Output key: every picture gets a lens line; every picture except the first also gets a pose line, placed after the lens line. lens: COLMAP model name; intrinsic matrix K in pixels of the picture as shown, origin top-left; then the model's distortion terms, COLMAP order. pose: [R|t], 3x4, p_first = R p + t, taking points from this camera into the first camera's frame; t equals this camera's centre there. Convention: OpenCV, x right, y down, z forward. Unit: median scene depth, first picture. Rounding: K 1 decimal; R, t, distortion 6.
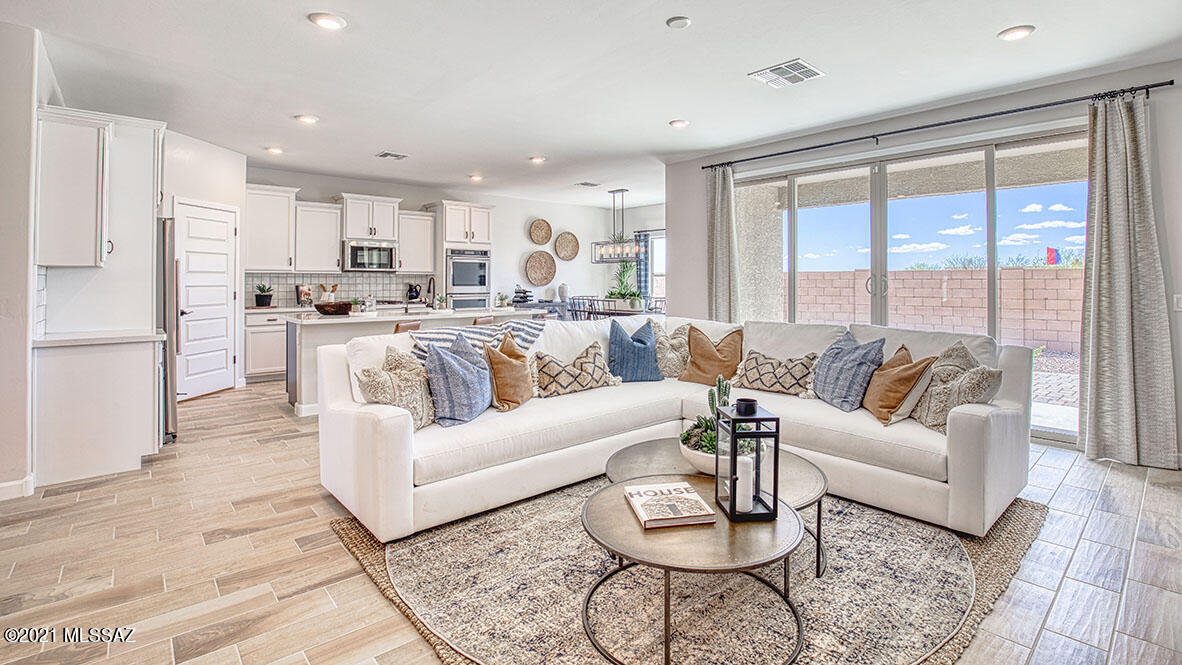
lens RADIAL K [[540.6, 0, 596.3], [0, 540.6, 275.3], [0, 0, 1]] dist [-0.034227, 0.008067]
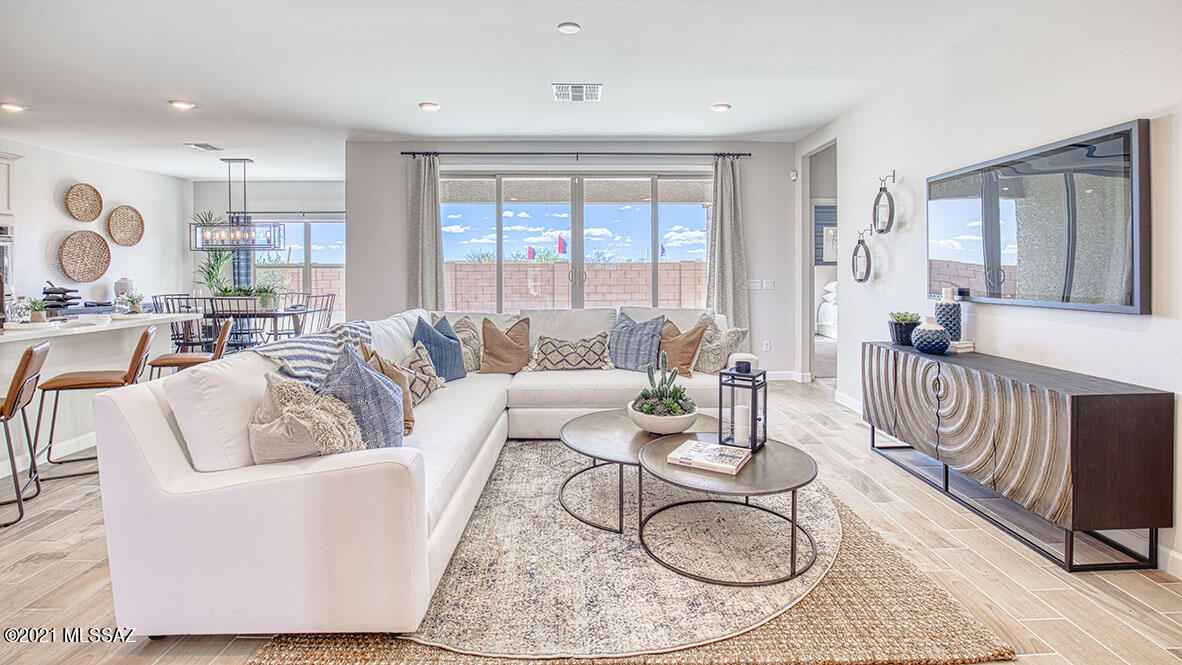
lens RADIAL K [[540.6, 0, 596.3], [0, 540.6, 275.3], [0, 0, 1]] dist [-0.034227, 0.008067]
pose [[0.649990, -0.008982, 0.759890, -0.309801], [-0.002577, 0.999898, 0.014023, 0.000126], [-0.759938, -0.011073, 0.649901, 0.133971]]
